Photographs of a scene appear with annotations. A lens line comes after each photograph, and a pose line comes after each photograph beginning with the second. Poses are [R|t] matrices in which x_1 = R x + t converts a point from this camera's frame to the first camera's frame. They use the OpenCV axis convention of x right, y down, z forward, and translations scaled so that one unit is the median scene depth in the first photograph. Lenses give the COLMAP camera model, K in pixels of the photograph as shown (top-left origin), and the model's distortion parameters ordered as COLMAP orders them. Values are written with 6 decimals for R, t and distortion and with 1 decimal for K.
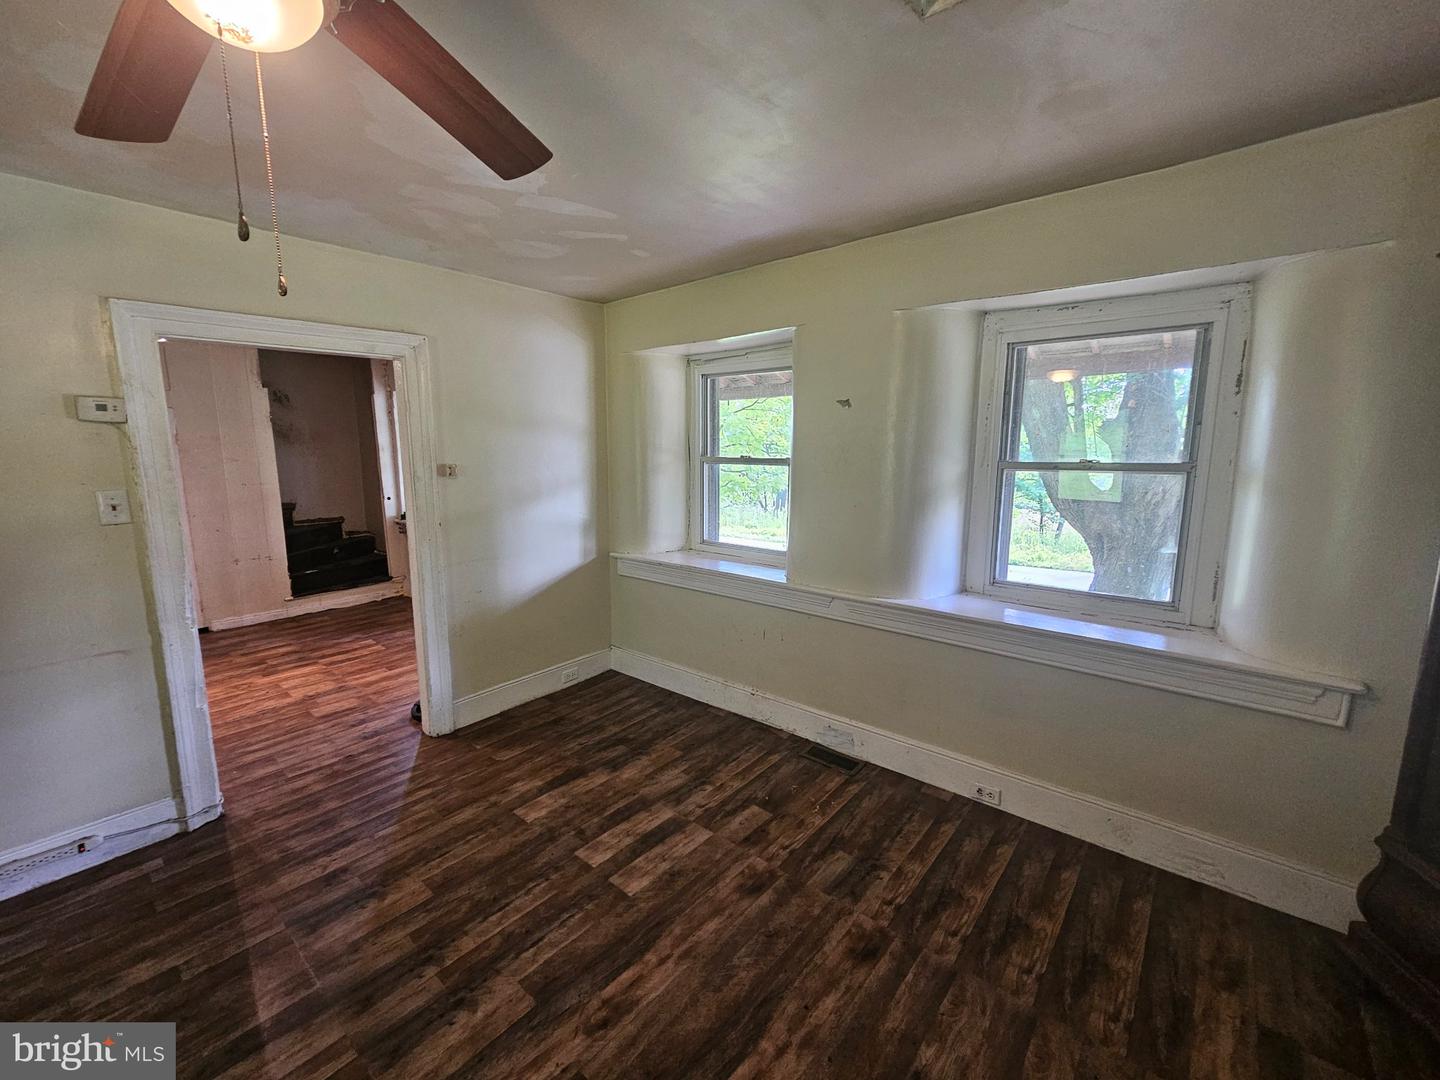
lens RADIAL K [[594.7, 0, 710.6], [0, 594.7, 546.3], [0, 0, 1]] dist [0.000342, 0.000699]
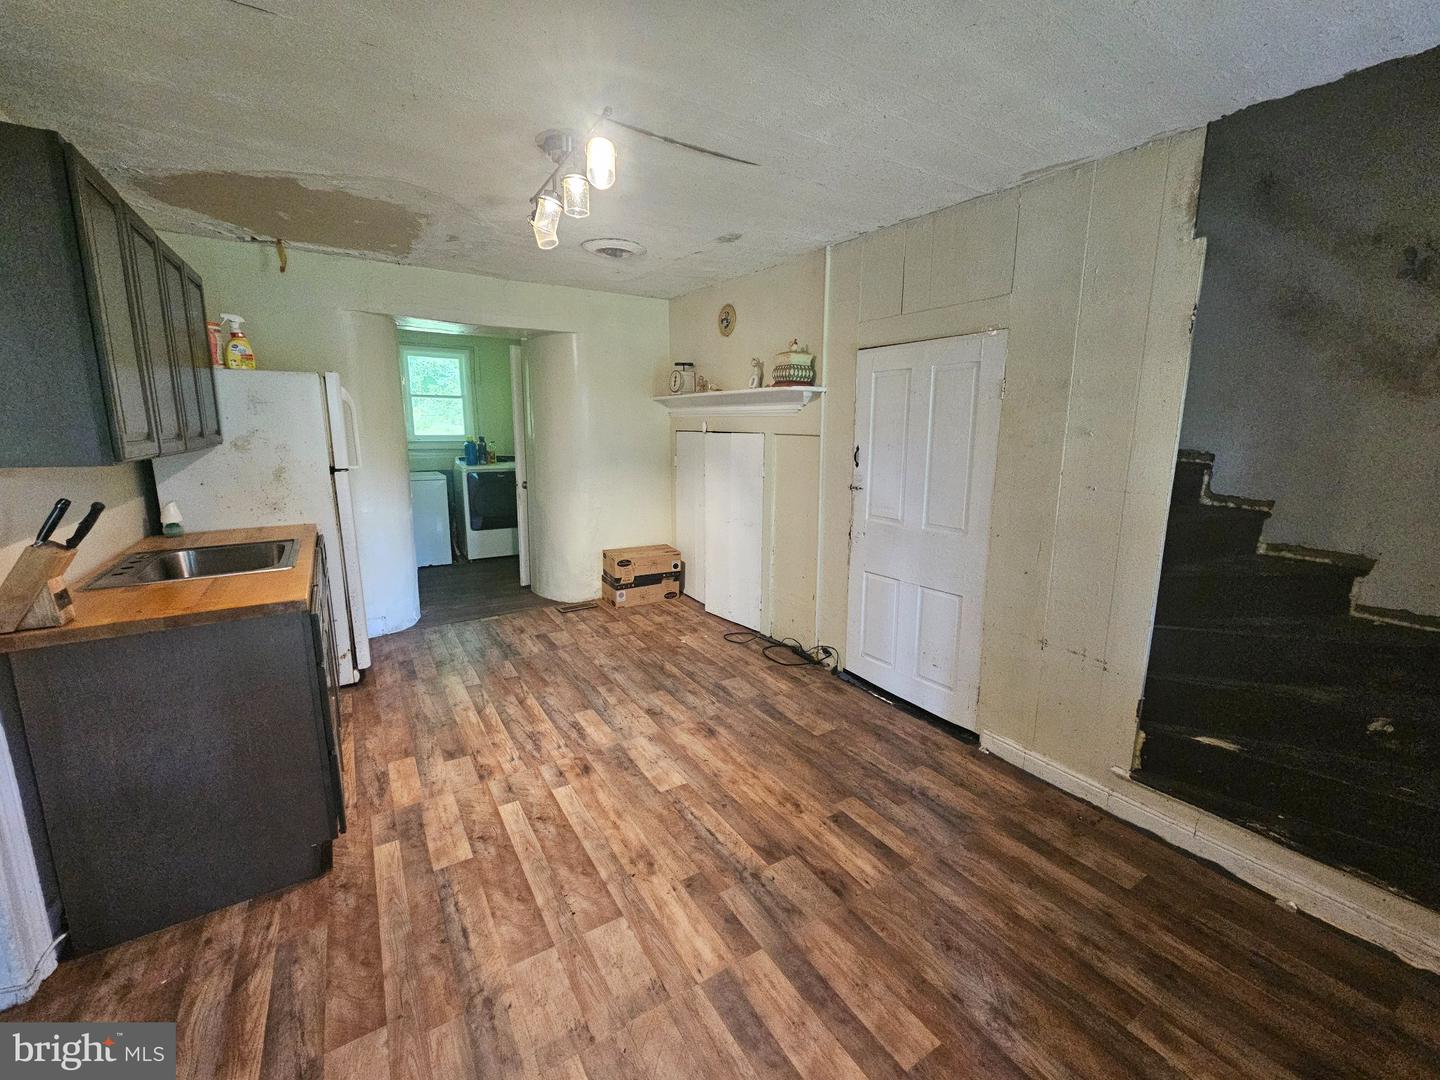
lens RADIAL K [[594.7, 0, 717.4], [0, 594.7, 531.6], [0, 0, 1]] dist [0.000342, 0.000699]
pose [[-0.298731, 0.167630, -0.939500, -0.335903], [-0.164659, 0.960635, 0.223757, -0.147792], [0.940025, 0.221540, -0.259369, 1.012729]]
